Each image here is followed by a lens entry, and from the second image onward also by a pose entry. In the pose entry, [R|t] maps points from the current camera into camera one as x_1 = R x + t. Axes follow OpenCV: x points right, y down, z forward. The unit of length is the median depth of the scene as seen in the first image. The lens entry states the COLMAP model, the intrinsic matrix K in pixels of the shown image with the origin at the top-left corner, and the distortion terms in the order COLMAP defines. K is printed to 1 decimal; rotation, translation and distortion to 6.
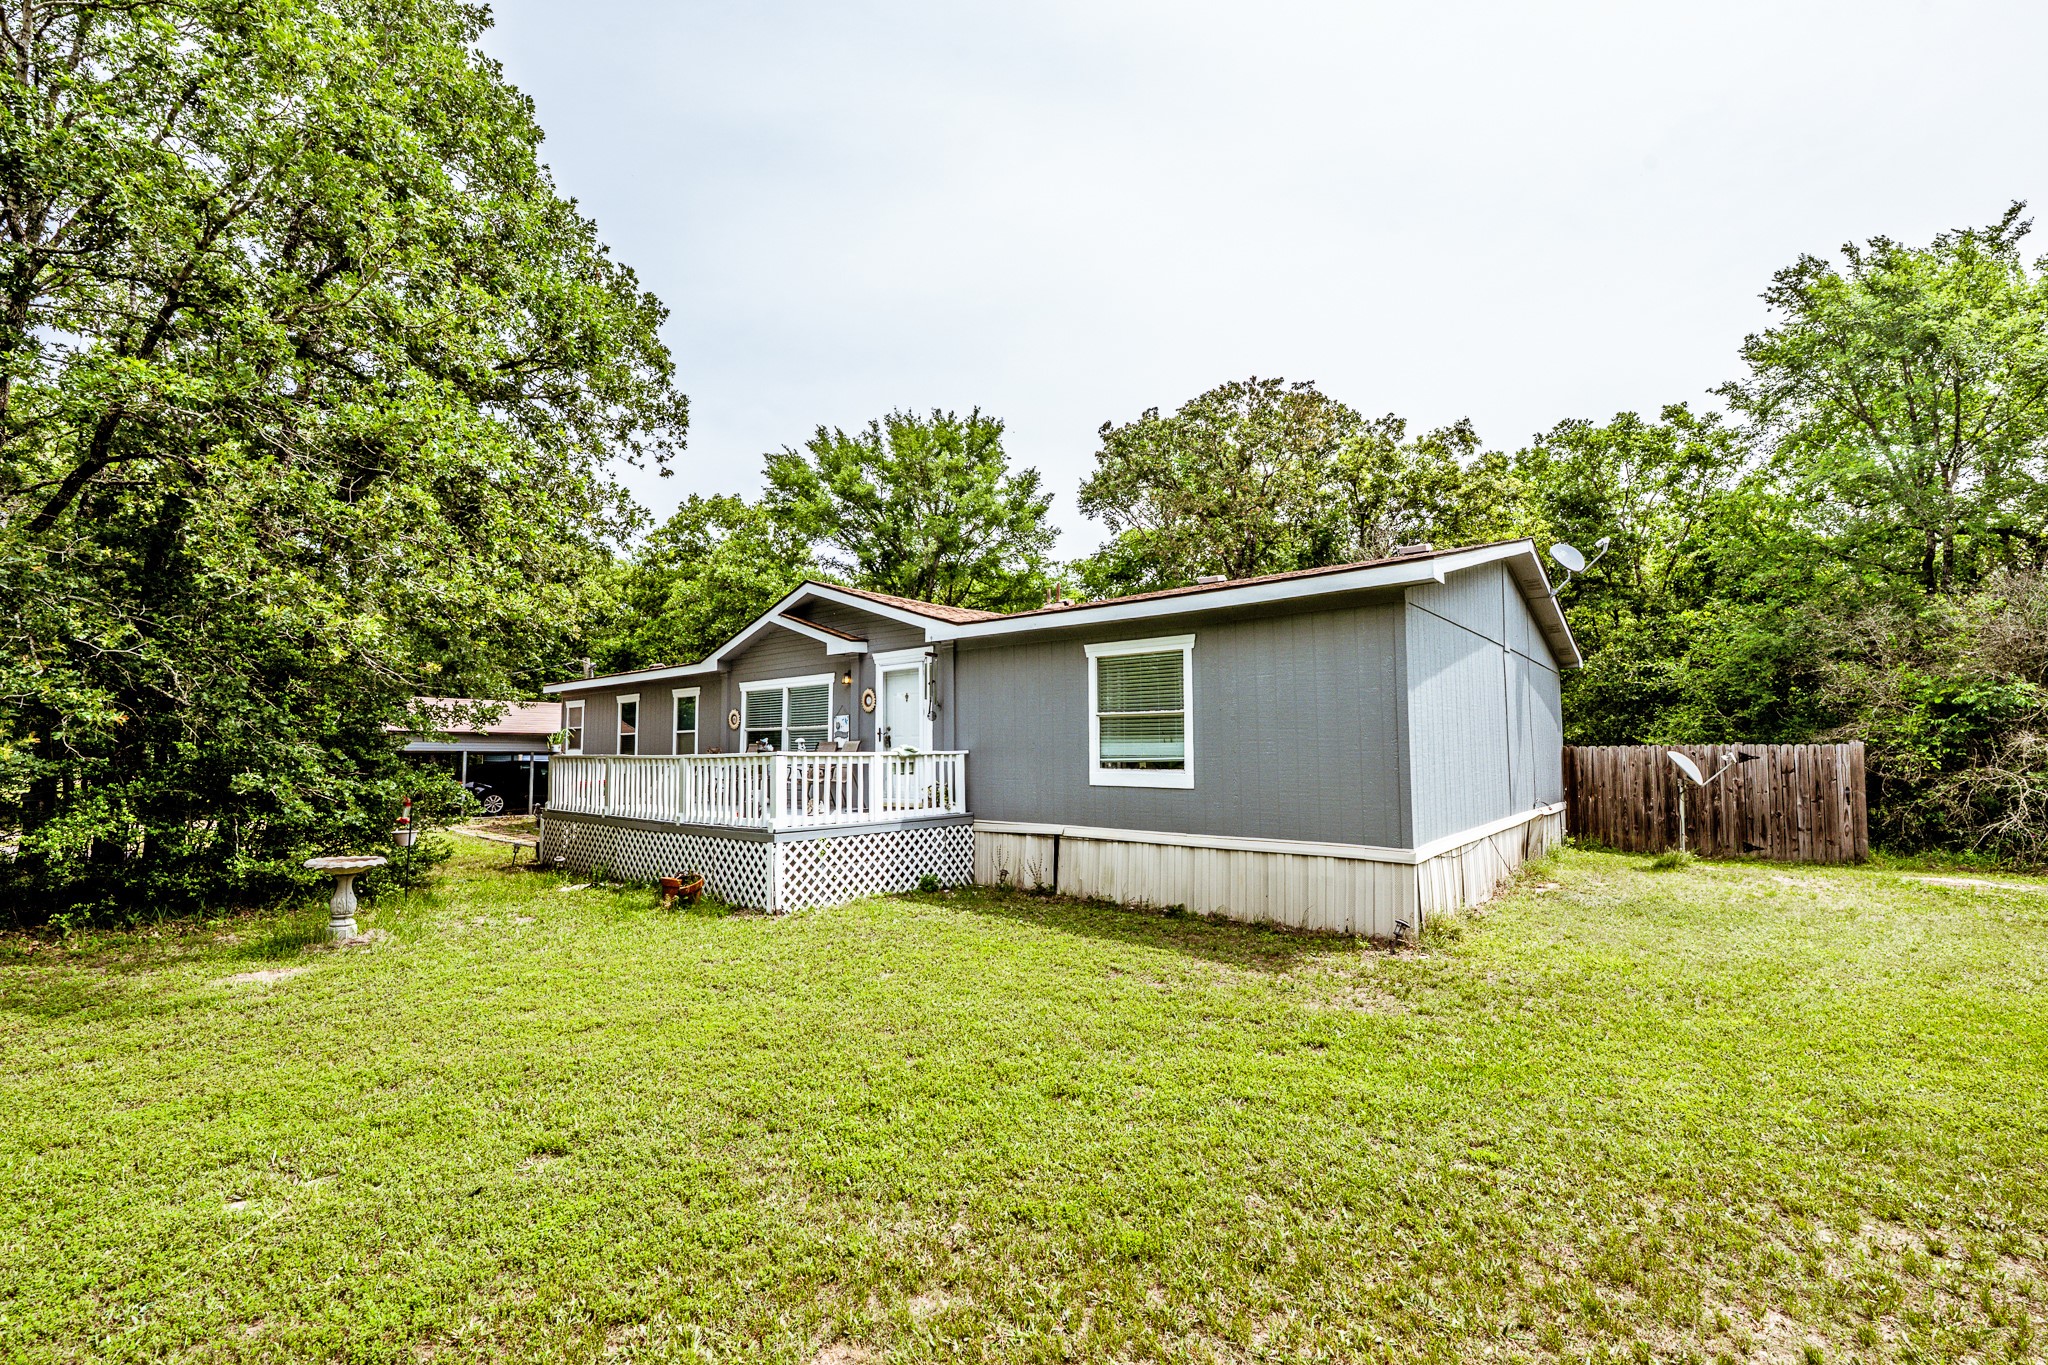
lens RADIAL K [[827.9, 0, 1017.3], [0, 827.9, 717.4], [0, 0, 1]] dist [0.002222, 0.000362]
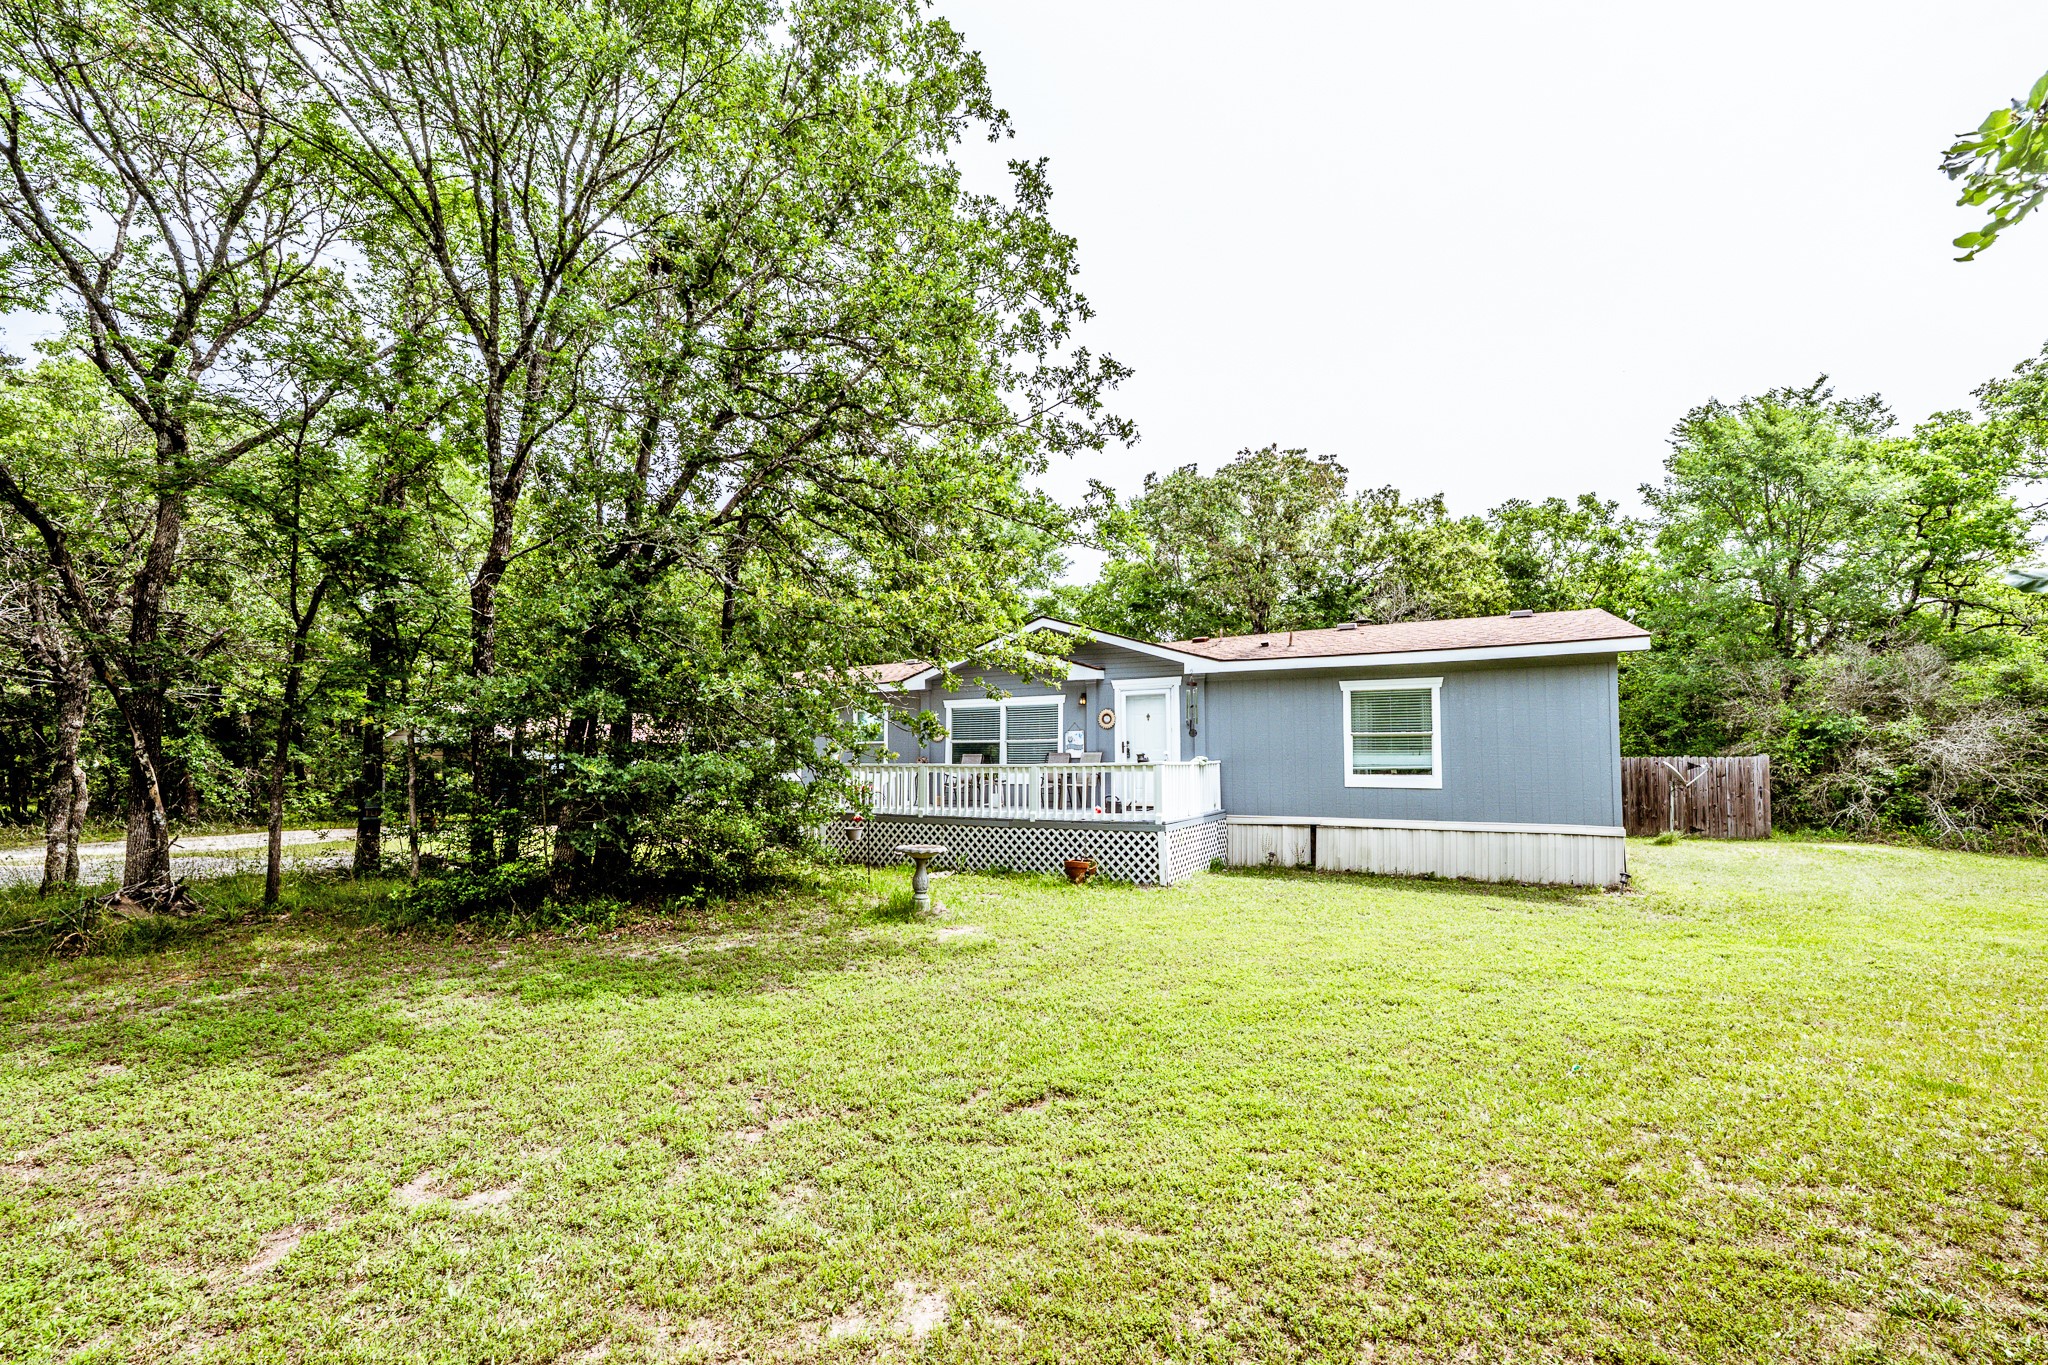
lens RADIAL K [[813.7, 0, 1028.1], [0, 813.7, 741.2], [0, 0, 1]] dist [0.000483, 0.000086]
pose [[0.980947, 0.005901, 0.194184, -0.568722], [-0.009390, 0.999811, 0.017052, -0.007794], [-0.194047, -0.018550, 0.980817, -0.156343]]
